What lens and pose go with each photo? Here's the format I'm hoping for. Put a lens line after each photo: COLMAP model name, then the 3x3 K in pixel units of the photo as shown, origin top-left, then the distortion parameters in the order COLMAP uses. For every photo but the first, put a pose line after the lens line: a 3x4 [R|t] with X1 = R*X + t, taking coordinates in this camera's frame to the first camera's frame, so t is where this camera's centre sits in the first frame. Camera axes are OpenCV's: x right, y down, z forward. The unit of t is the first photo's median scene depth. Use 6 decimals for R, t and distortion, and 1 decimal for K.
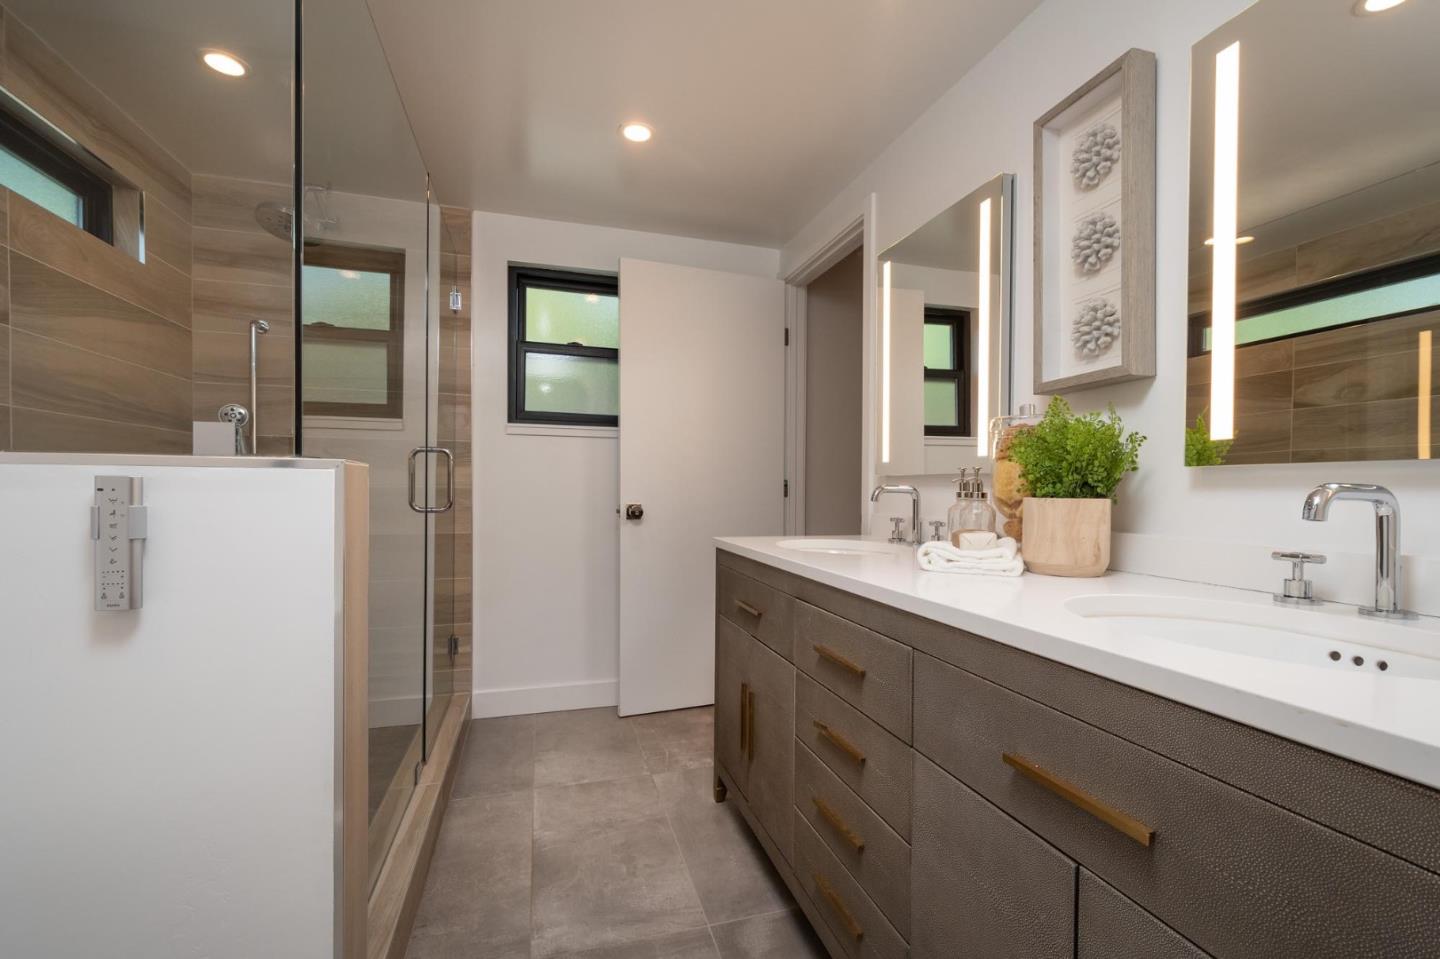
lens RADIAL K [[633.2, 0, 738.1], [0, 633.2, 495.5], [0, 0, 1]] dist [0.000337, -0.000247]
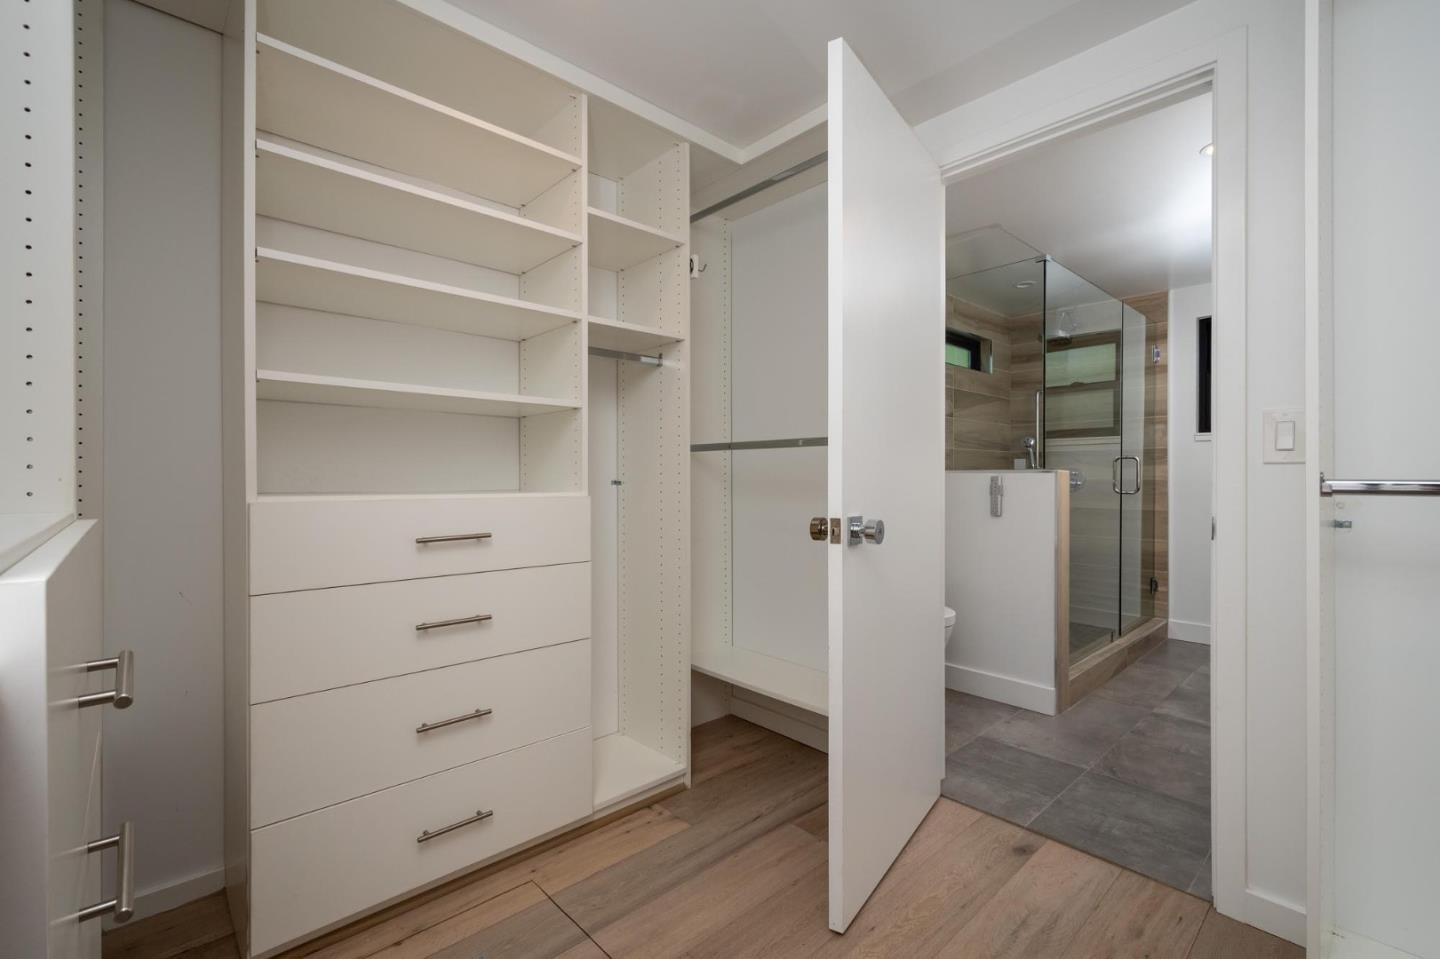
lens RADIAL K [[633.2, 0, 738.1], [0, 633.2, 495.5], [0, 0, 1]] dist [0.000337, -0.000247]
pose [[0.445131, 0.008166, -0.895428, 0.453871], [-0.002214, 0.999965, 0.008019, 0.016031], [0.895463, -0.001587, 0.445134, -0.548369]]
